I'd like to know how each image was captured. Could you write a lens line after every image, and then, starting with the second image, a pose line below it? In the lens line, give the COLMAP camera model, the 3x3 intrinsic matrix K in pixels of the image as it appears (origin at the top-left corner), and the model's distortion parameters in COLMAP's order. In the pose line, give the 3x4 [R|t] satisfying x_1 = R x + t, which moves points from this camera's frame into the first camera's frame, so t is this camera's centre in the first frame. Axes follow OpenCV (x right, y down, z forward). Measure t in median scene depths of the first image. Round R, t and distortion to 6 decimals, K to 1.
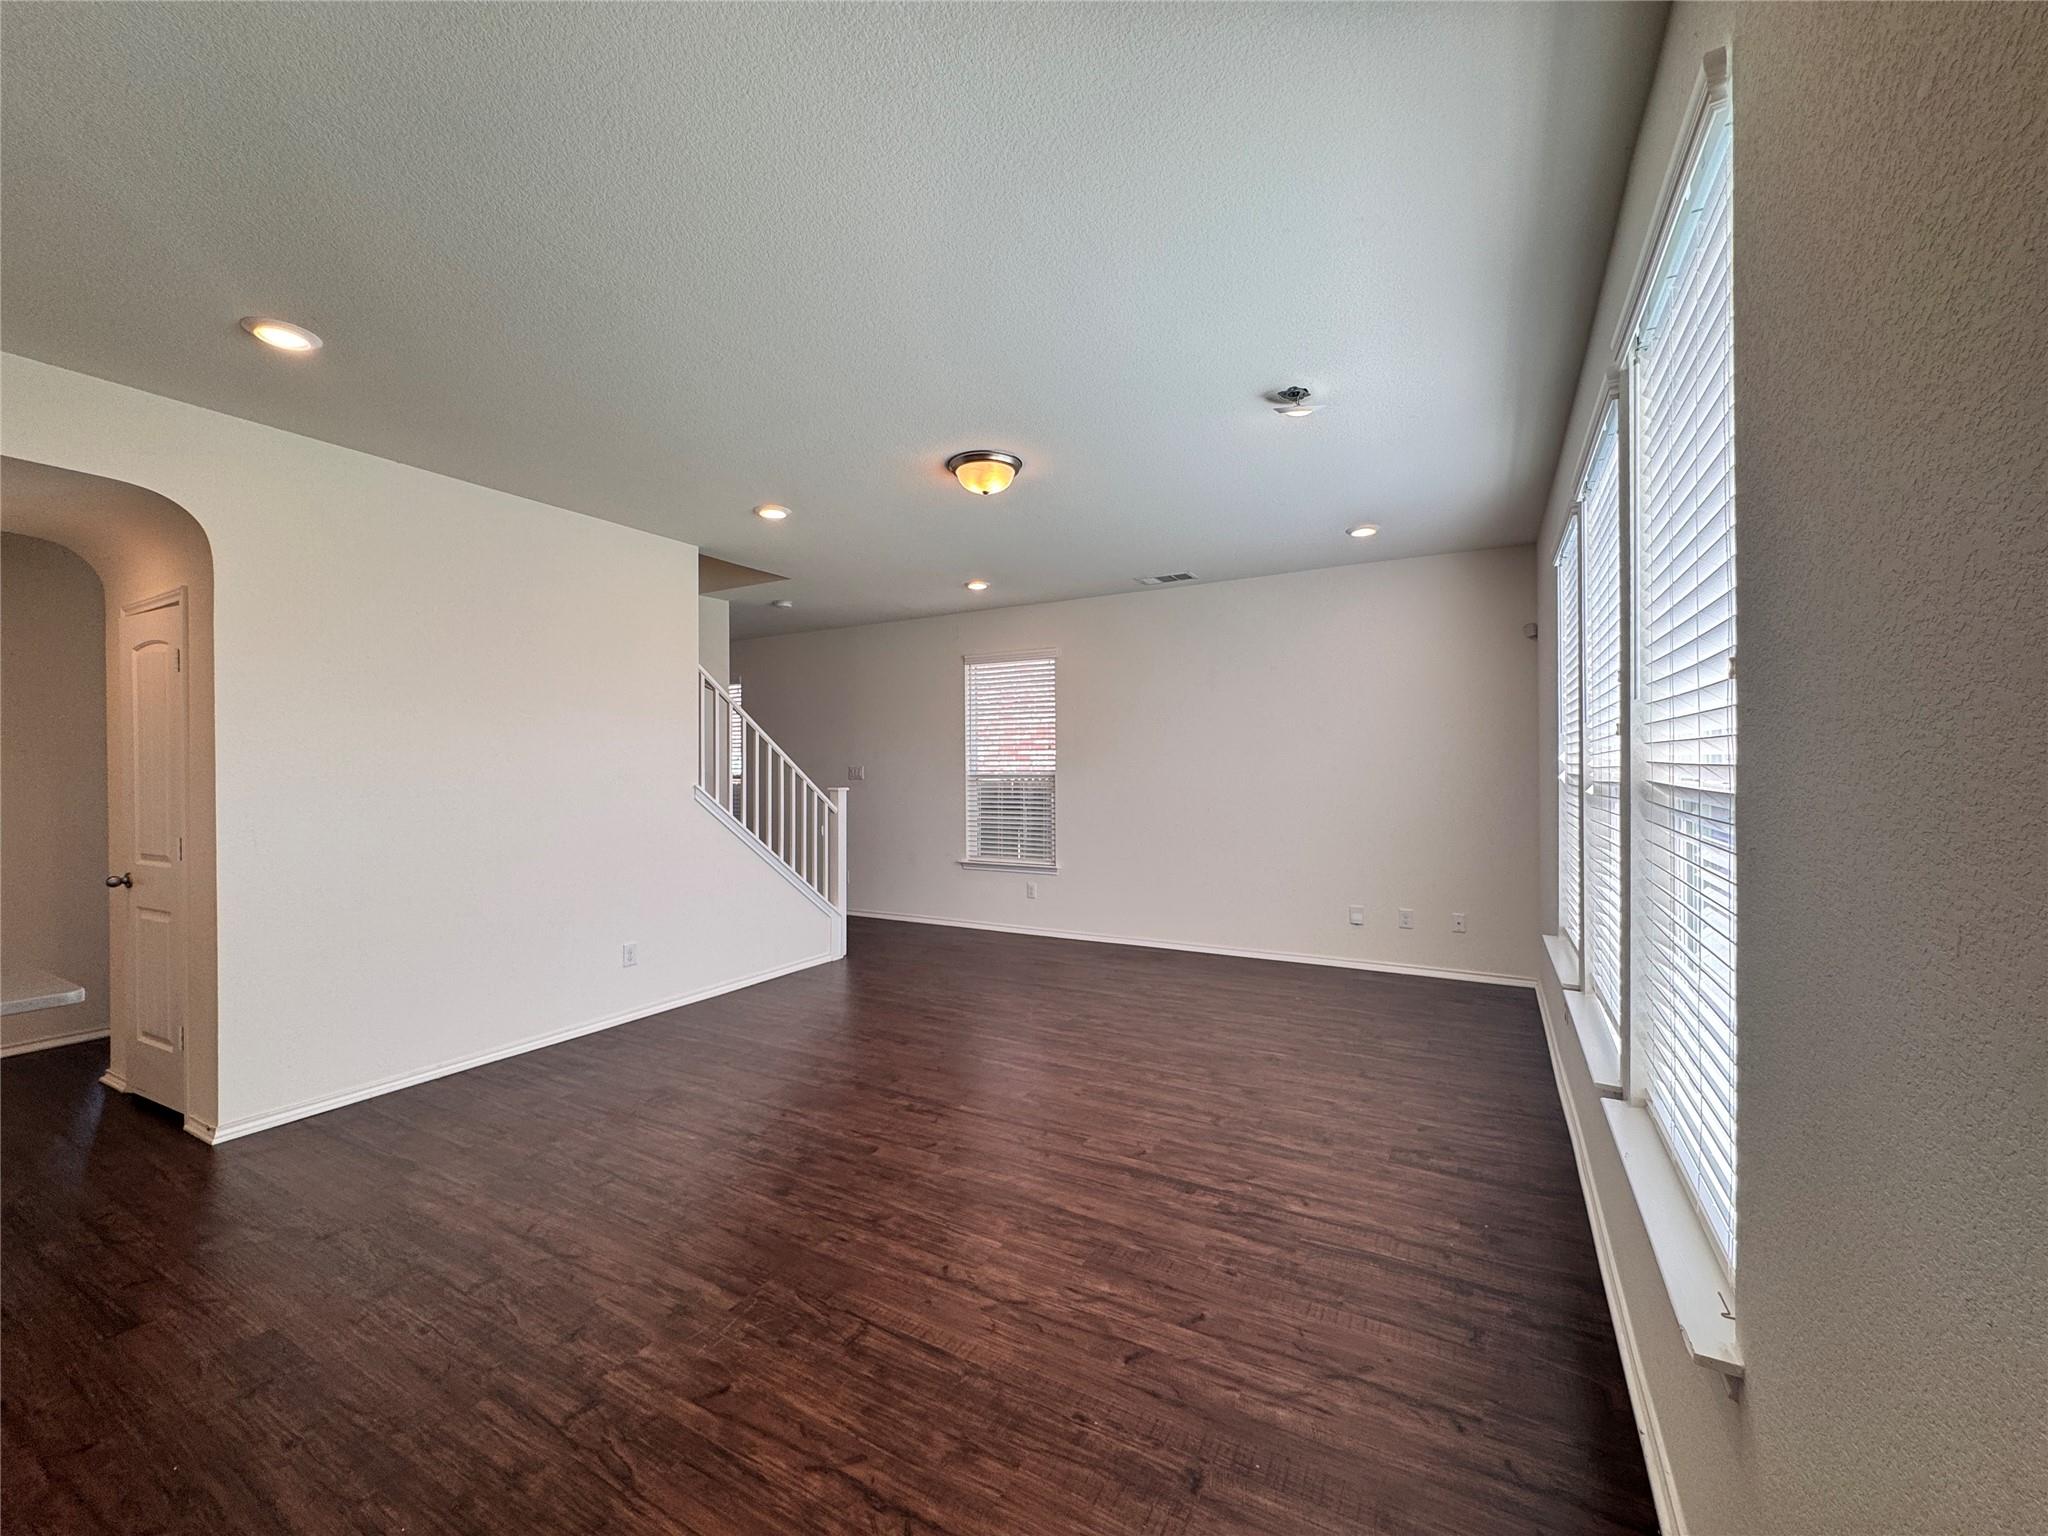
lens RADIAL K [[817.5, 0, 1024.0], [0, 817.5, 768.0], [0, 0, 1]] dist [-0.002188, 0.000369]
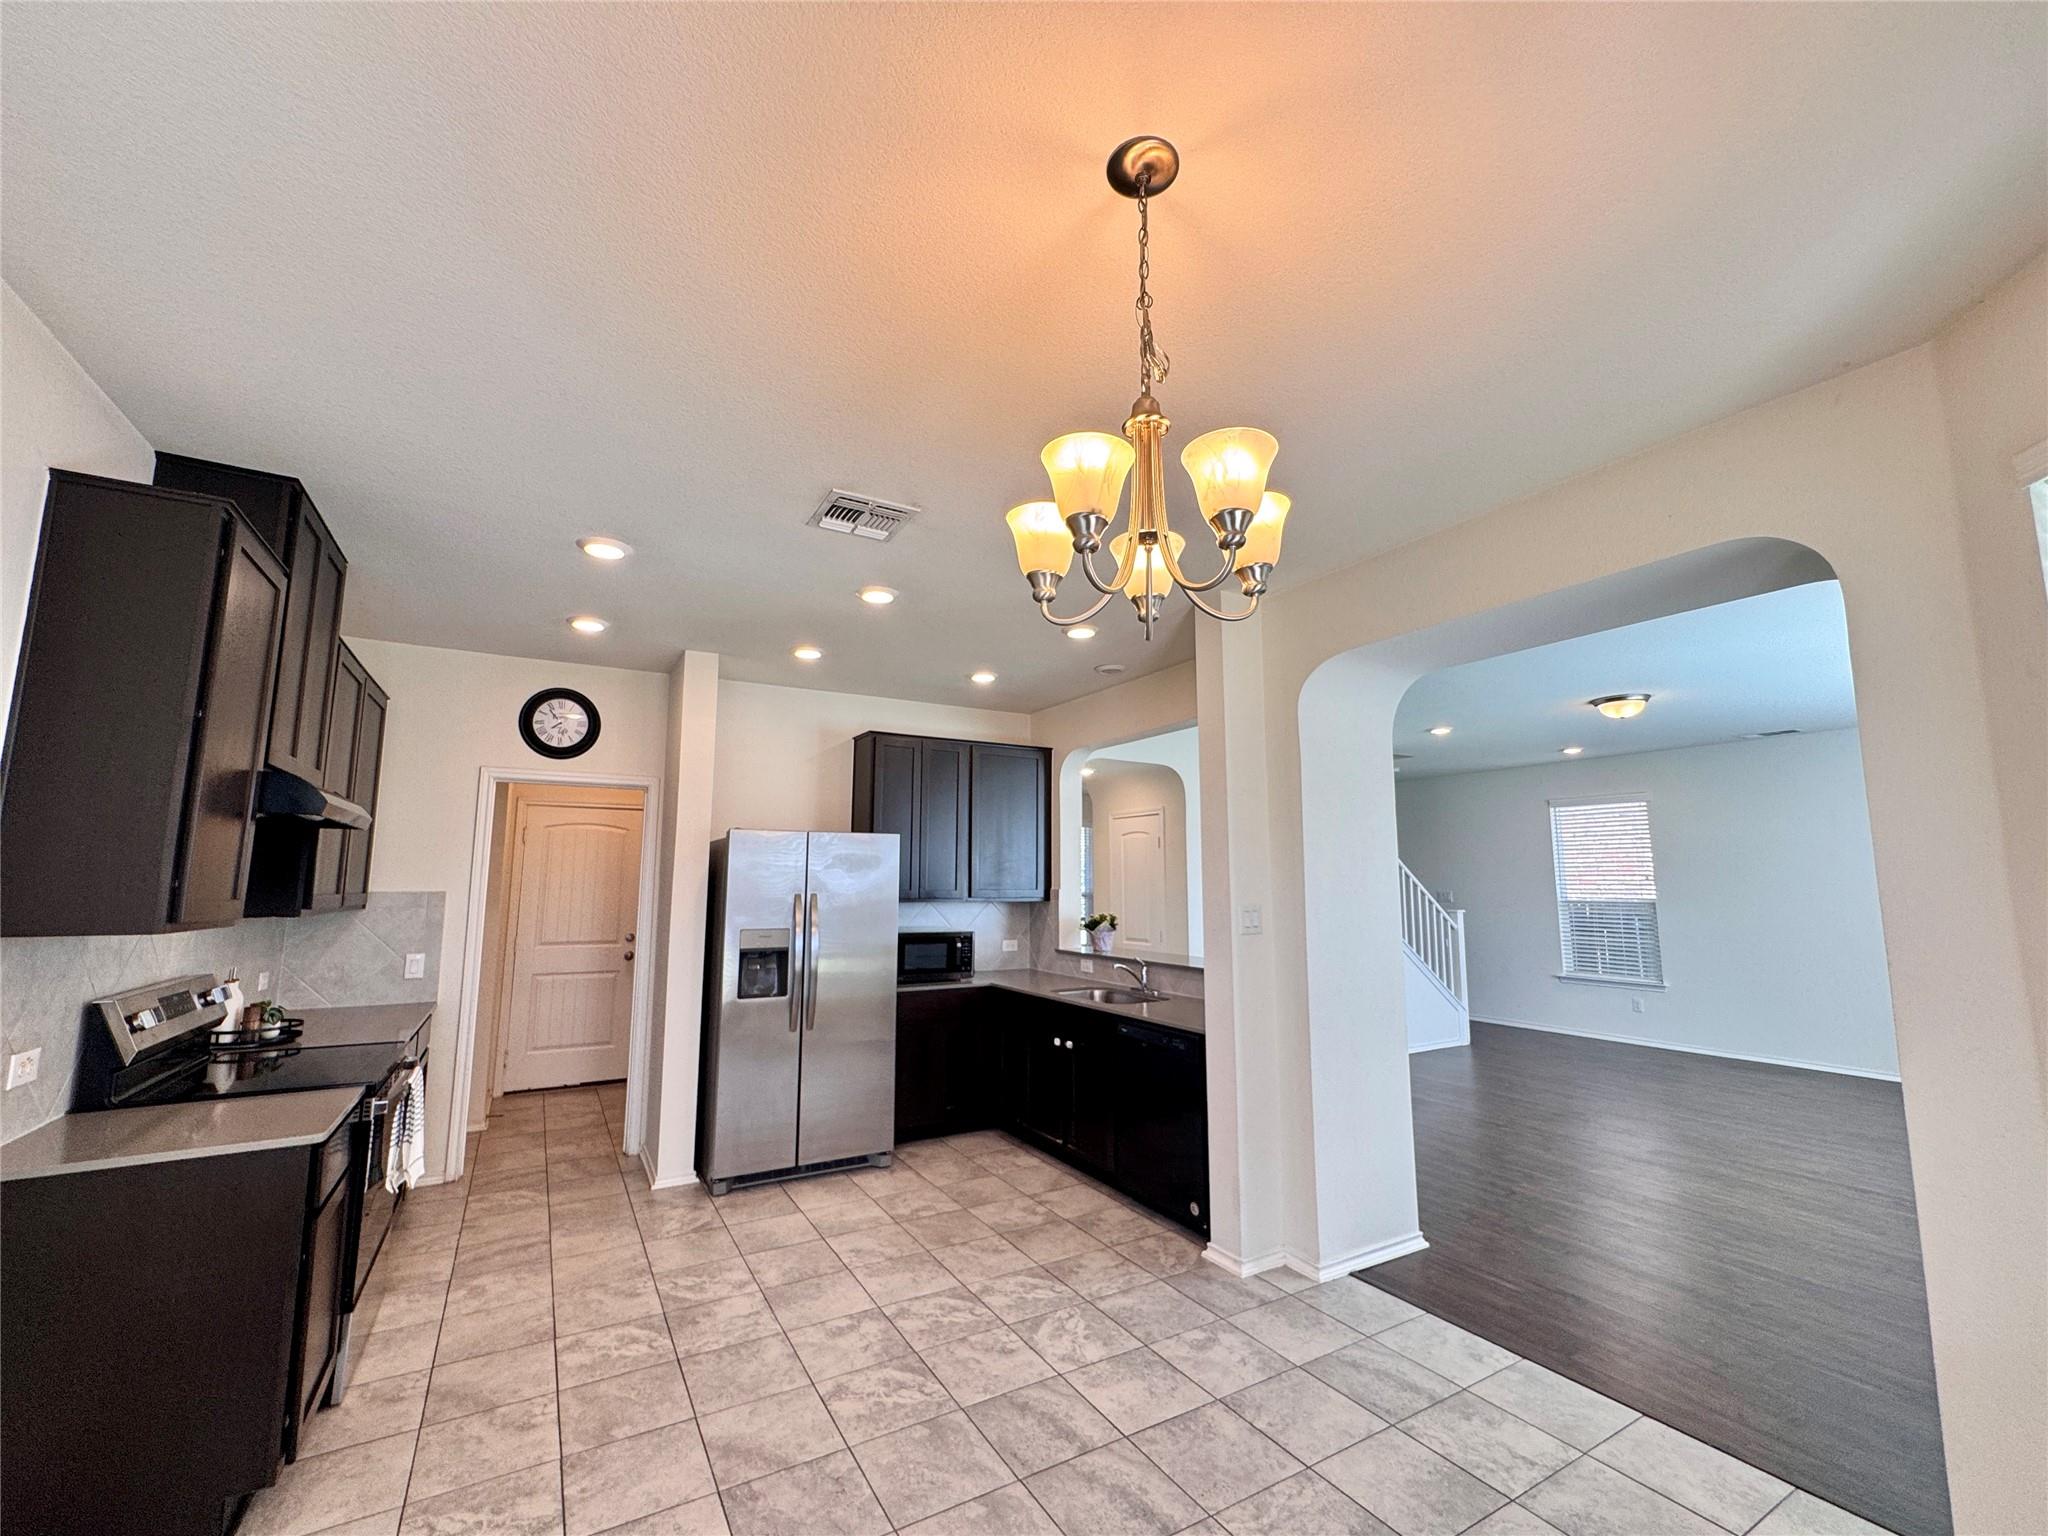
lens RADIAL K [[817.5, 0, 1024.0], [0, 817.5, 768.0], [0, 0, 1]] dist [-0.002188, 0.000369]
pose [[0.856554, -0.058180, -0.512767, -0.125661], [-0.008998, 0.991790, -0.127562, -0.025904], [0.515979, 0.113877, 0.848998, -0.460895]]
